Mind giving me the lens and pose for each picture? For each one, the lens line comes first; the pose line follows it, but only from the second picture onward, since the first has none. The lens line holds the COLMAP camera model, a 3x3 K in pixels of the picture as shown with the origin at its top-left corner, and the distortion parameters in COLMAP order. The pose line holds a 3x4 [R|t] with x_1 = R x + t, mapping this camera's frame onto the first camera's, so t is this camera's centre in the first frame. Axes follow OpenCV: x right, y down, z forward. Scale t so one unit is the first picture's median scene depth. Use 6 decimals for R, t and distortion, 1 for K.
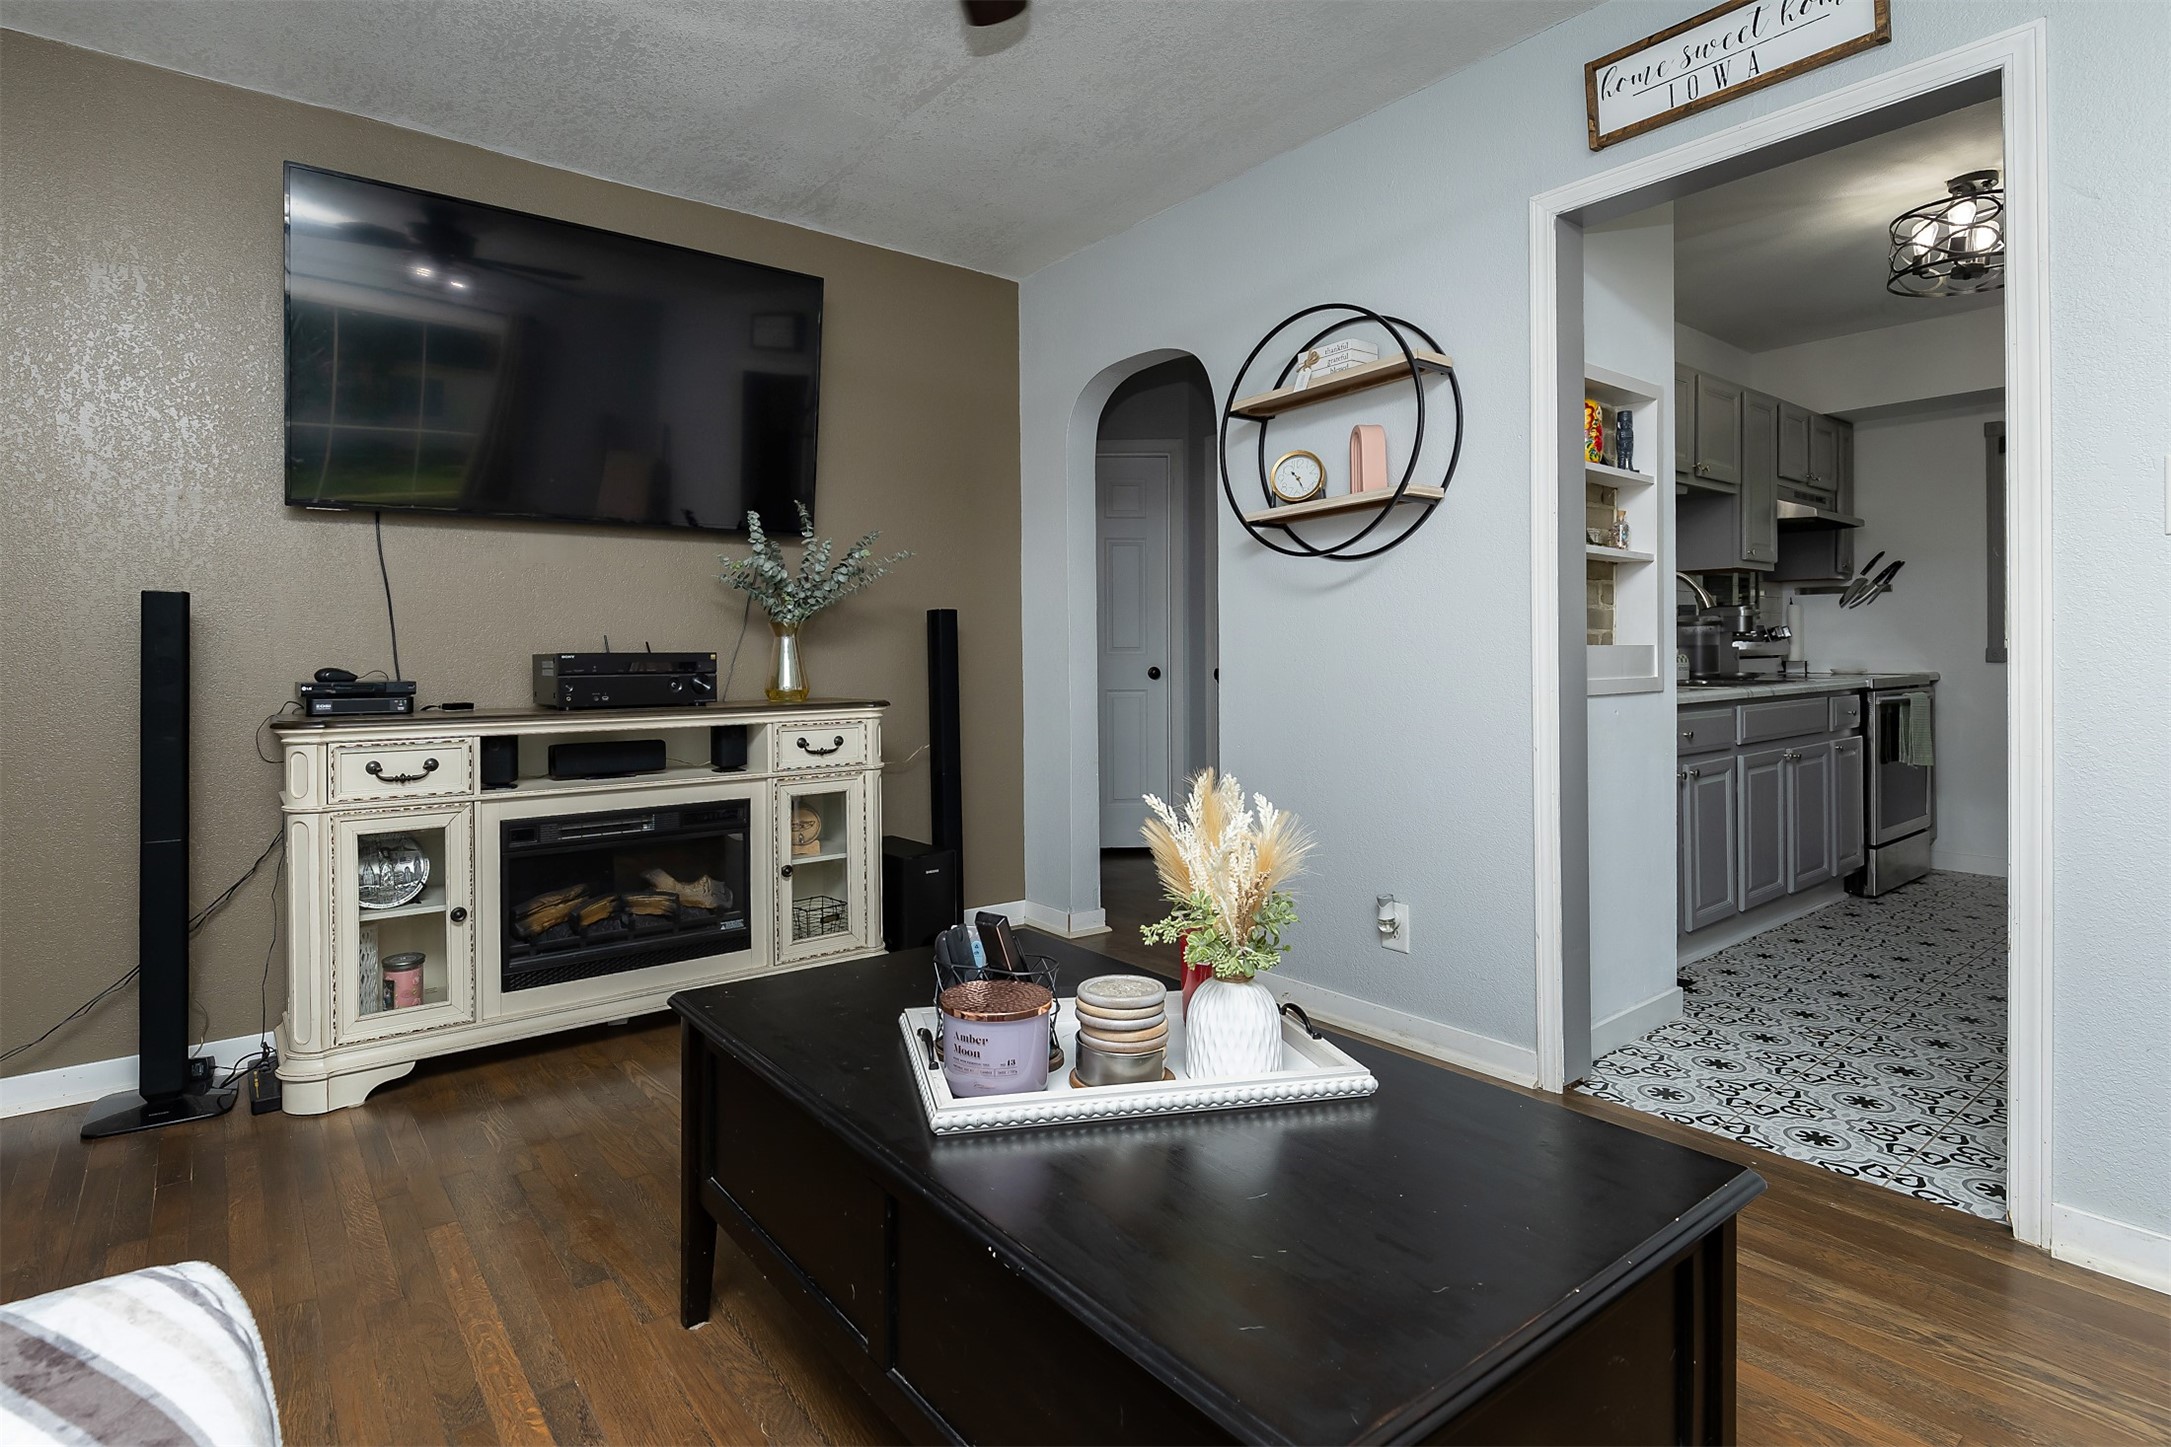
lens RADIAL K [[1069.5, 0, 1077.8], [0, 1069.5, 647.2], [0, 0, 1]] dist [0.001684, 0.000321]
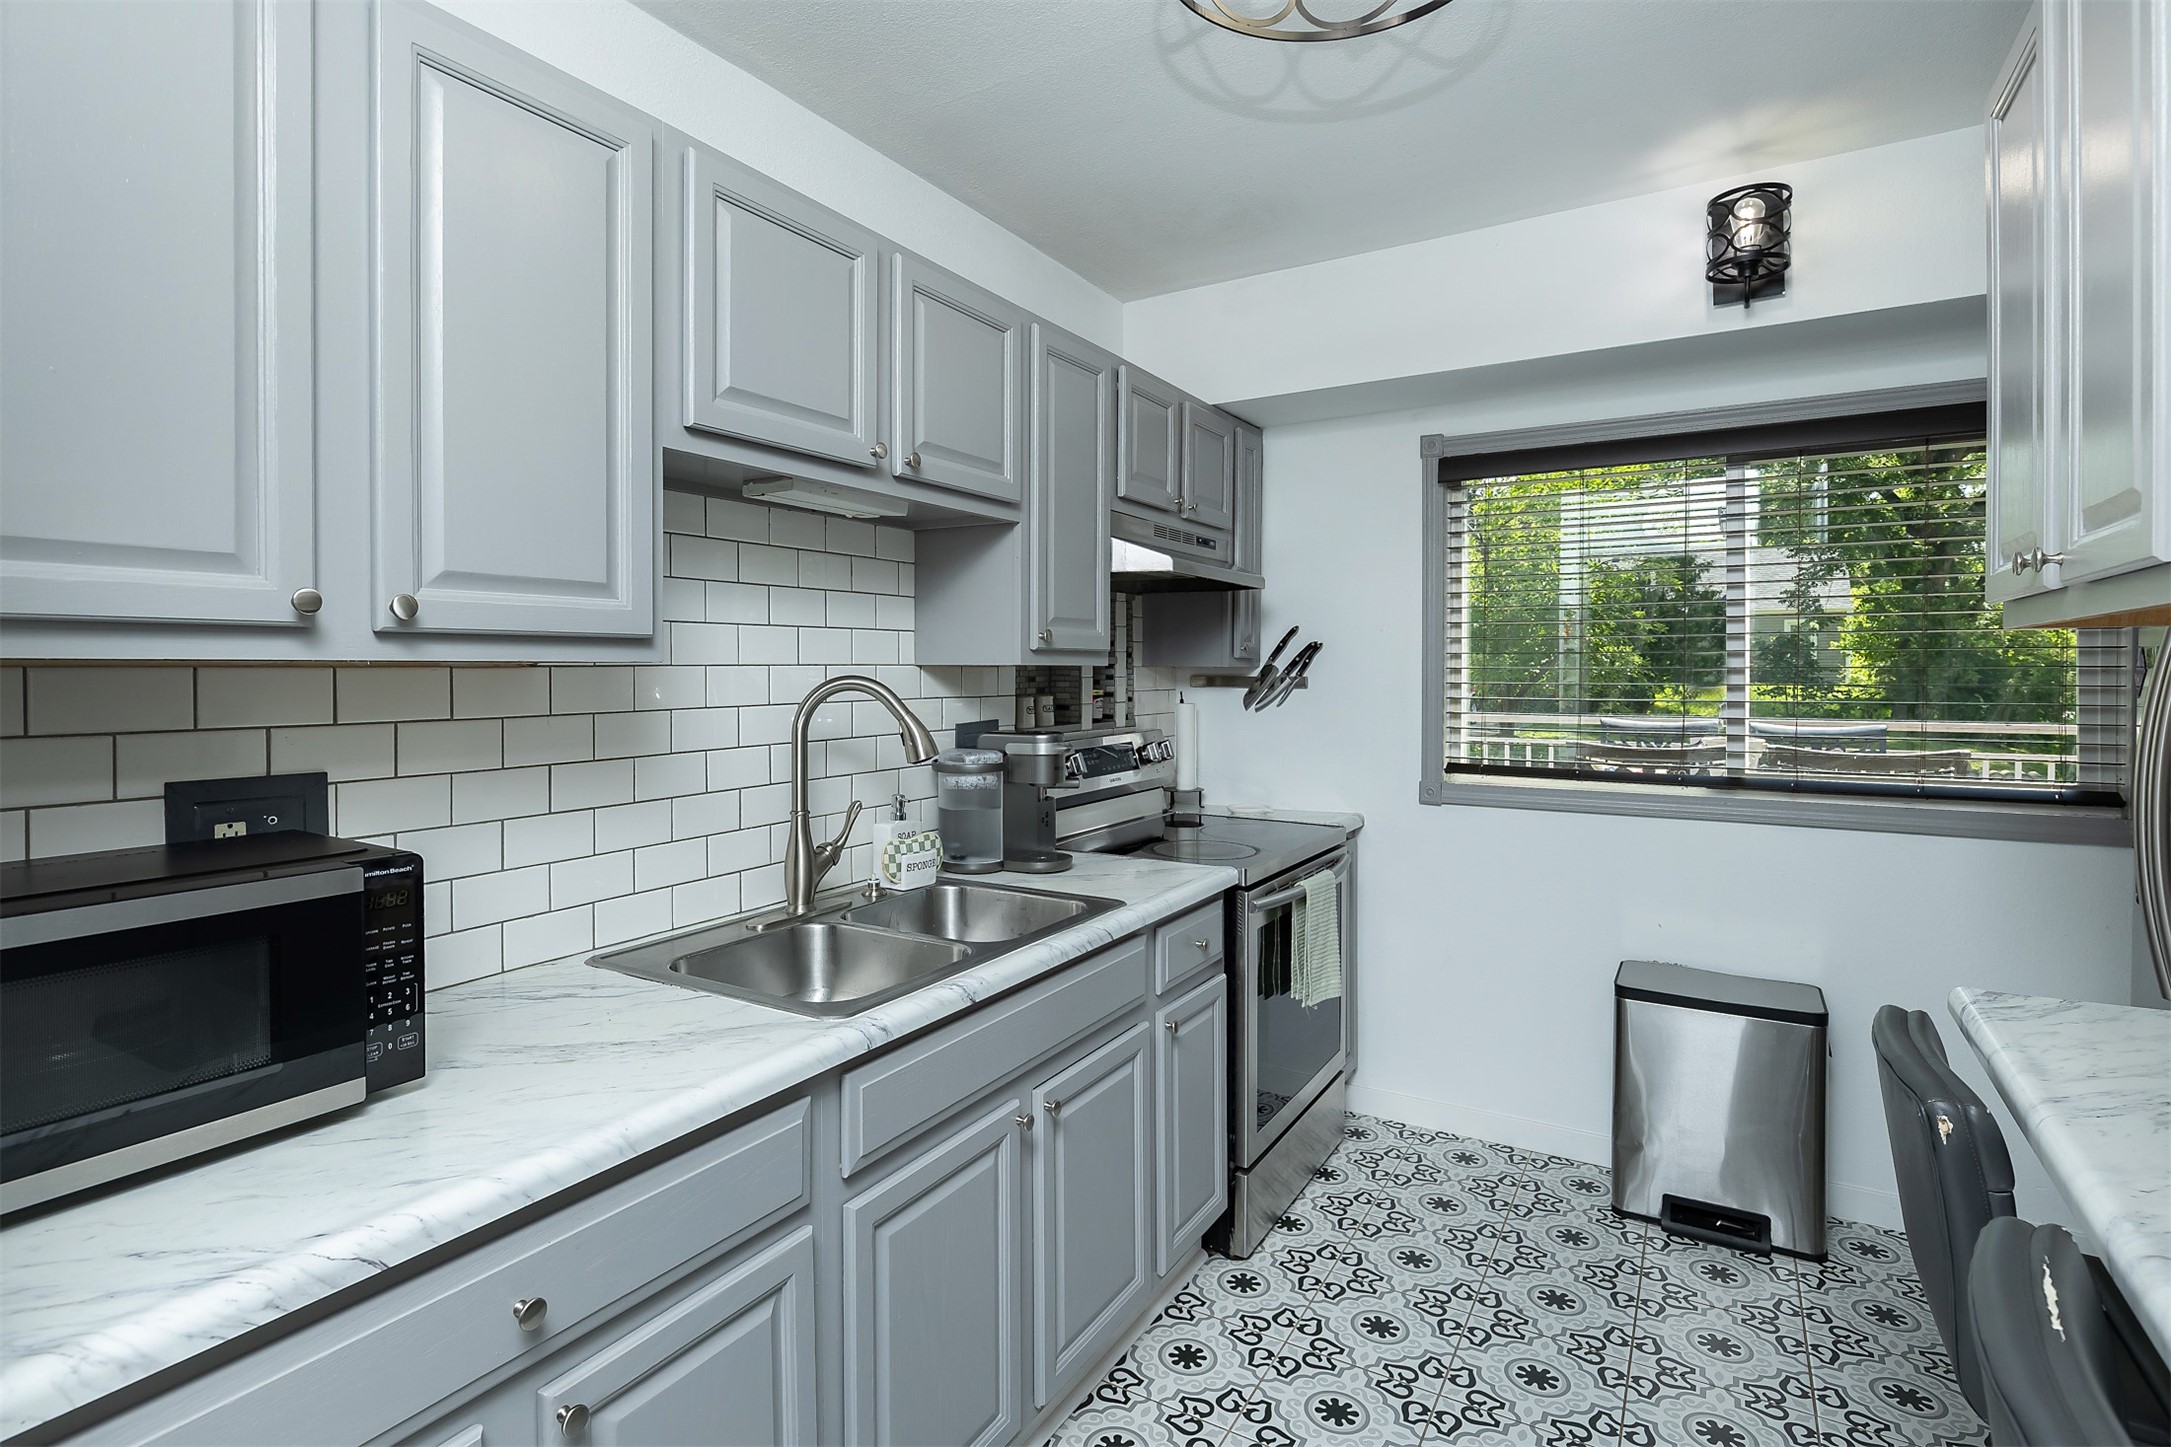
lens RADIAL K [[1031.4, 0, 1084.2], [0, 1031.4, 672.3], [0, 0, 1]] dist [-0.000280, -0.000638]
pose [[0.933868, 0.006884, 0.357553, 0.414887], [-0.009155, 0.999947, 0.004660, -0.064844], [-0.357502, -0.007625, 0.933881, 0.466874]]
